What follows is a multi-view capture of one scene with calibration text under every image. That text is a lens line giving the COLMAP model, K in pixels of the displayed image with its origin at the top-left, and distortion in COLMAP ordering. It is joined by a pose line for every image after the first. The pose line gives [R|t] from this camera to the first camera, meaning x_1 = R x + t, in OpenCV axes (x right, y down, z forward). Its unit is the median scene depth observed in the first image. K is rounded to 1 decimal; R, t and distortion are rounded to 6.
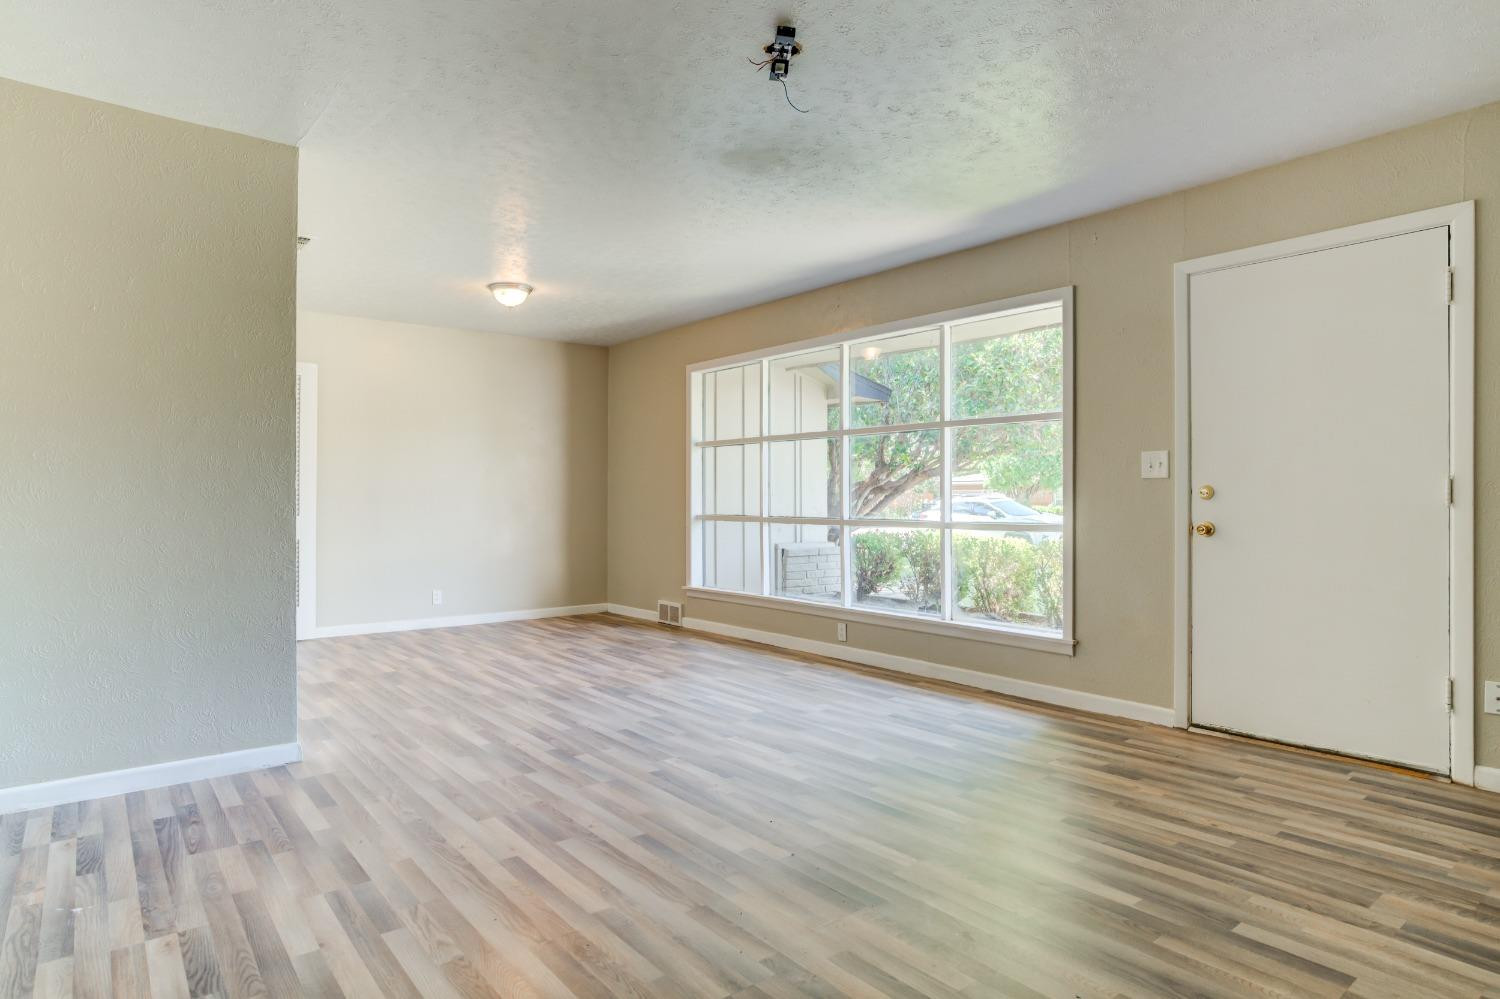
lens RADIAL K [[844.3, 0, 752.1], [0, 844.3, 509.8], [0, 0, 1]] dist [-0.037607, 0.032593]
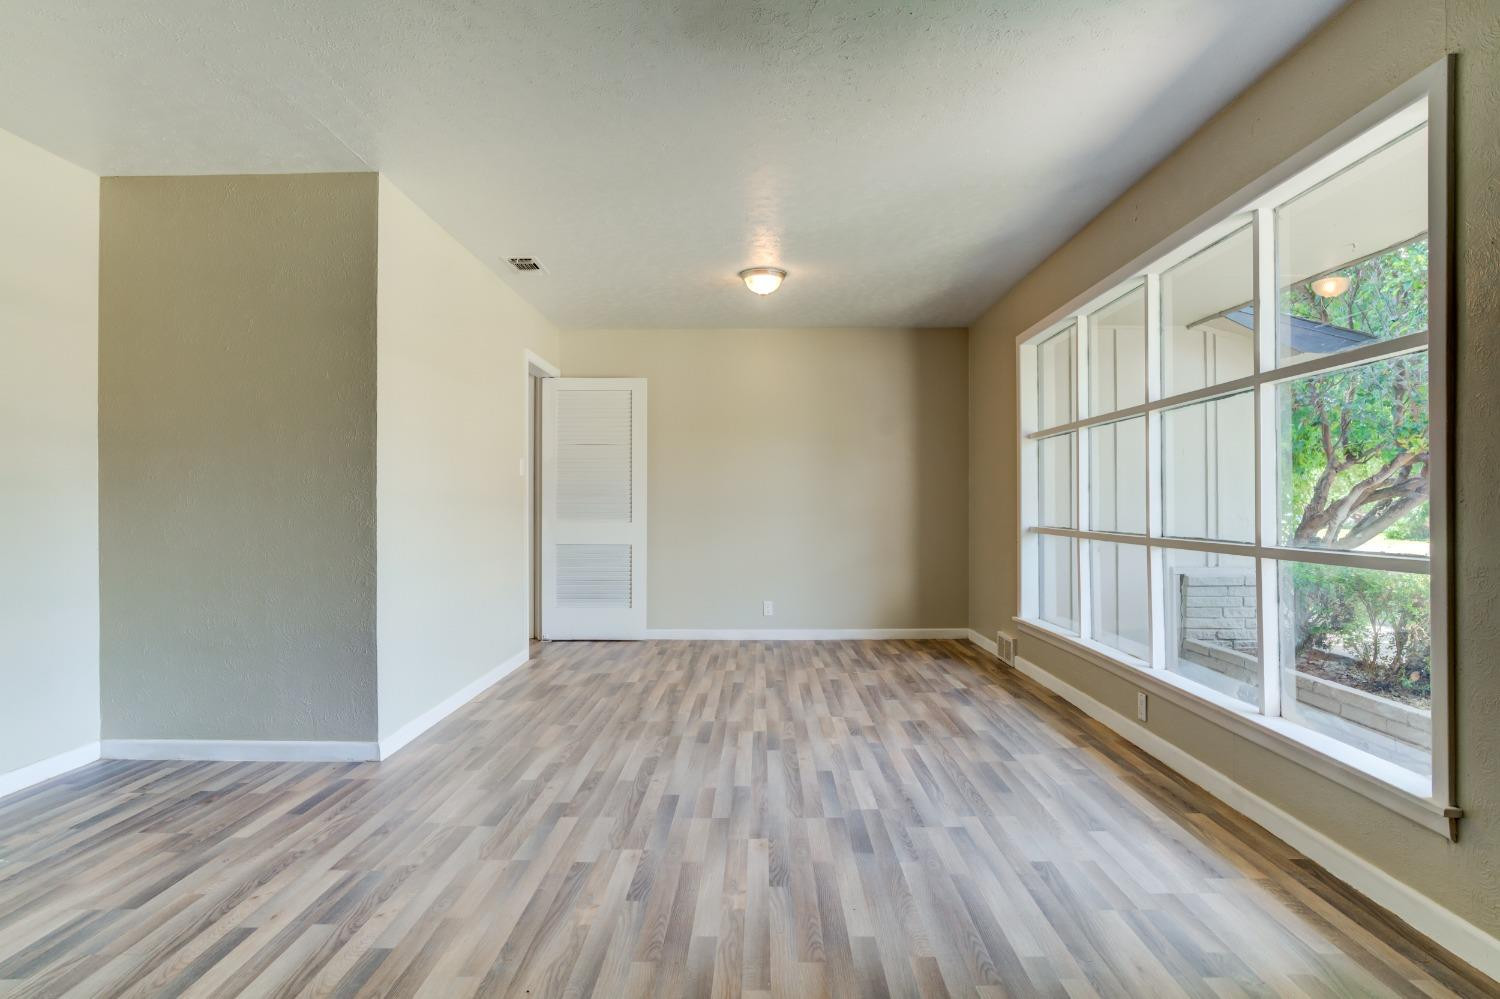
lens RADIAL K [[845.0, 0, 750.0], [0, 845.0, 499.5], [0, 0, 1]] dist [-0.058994, 0.046647]
pose [[0.769331, -0.007524, -0.638806, 0.383853], [-0.004773, 0.999835, -0.017524, -0.006518], [0.638832, 0.016531, 0.769169, 0.392994]]
